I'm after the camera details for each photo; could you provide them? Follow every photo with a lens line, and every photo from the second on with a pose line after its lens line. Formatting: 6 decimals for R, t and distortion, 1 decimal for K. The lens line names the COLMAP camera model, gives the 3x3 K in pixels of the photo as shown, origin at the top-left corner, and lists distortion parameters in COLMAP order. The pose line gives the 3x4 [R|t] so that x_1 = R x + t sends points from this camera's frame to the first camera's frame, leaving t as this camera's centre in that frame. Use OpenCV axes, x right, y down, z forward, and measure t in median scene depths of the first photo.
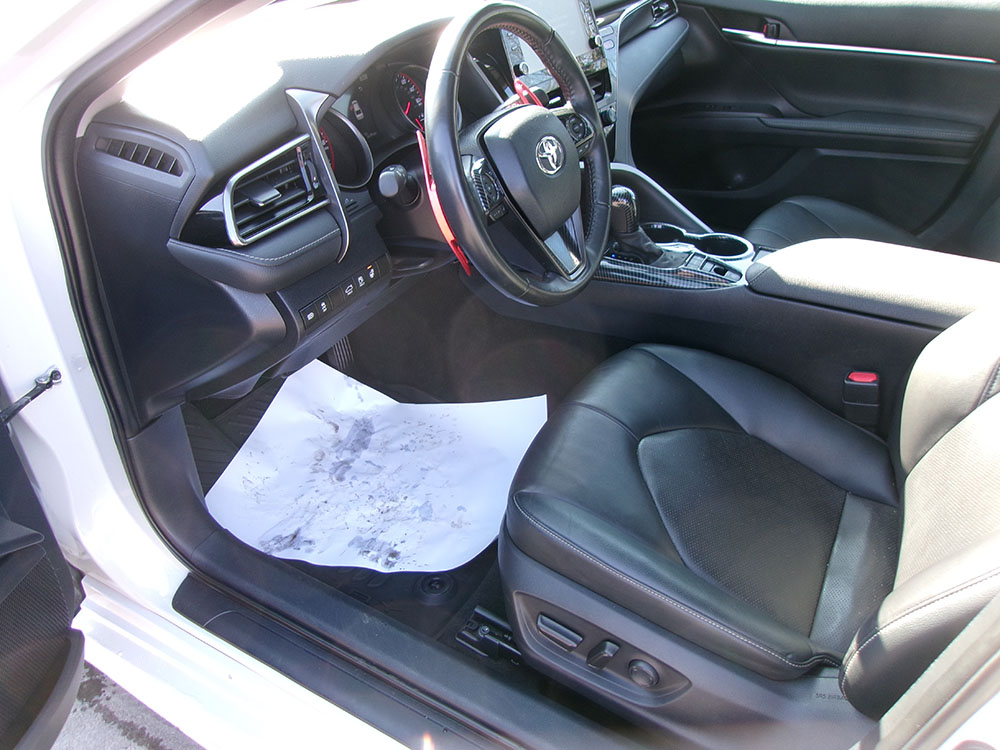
lens RADIAL K [[794.4, 0, 500.0], [0, 794.4, 375.0], [0, 0, 1]] dist [-0.060028, 0.001003]
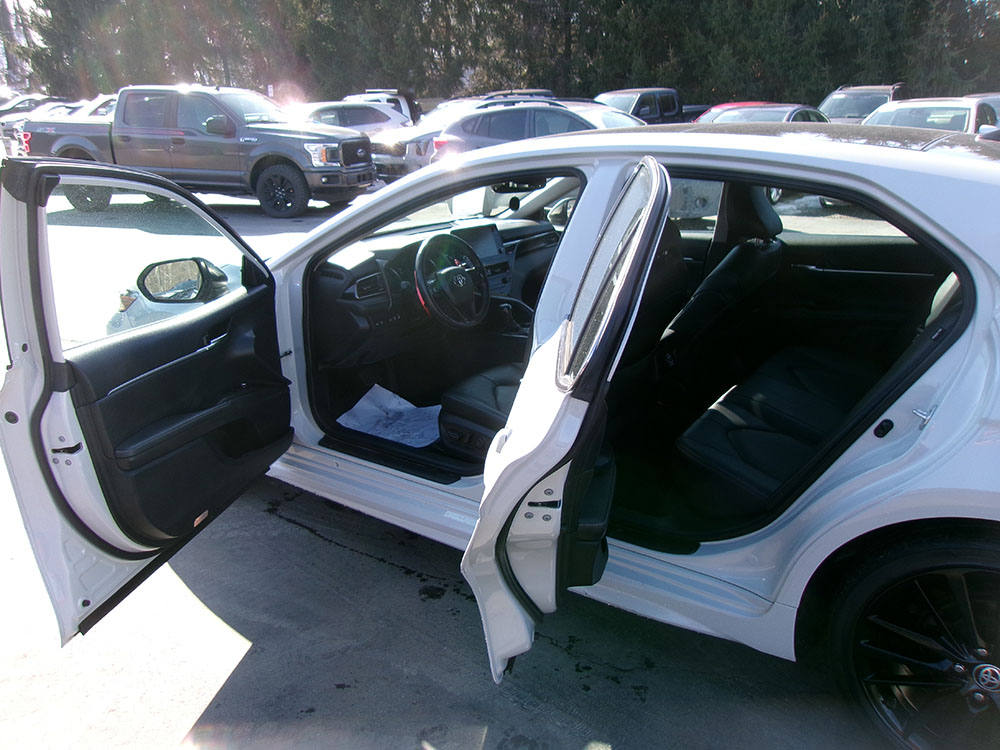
lens RADIAL K [[776.6, 0, 480.2], [0, 776.6, 372.6], [0, 0, 1]] dist [-0.012836, 0.042707]
pose [[0.993231, -0.003033, -0.116119, 0.504222], [-0.029386, 0.960581, -0.276444, 0.908432], [0.112380, 0.277985, 0.953989, -1.779745]]
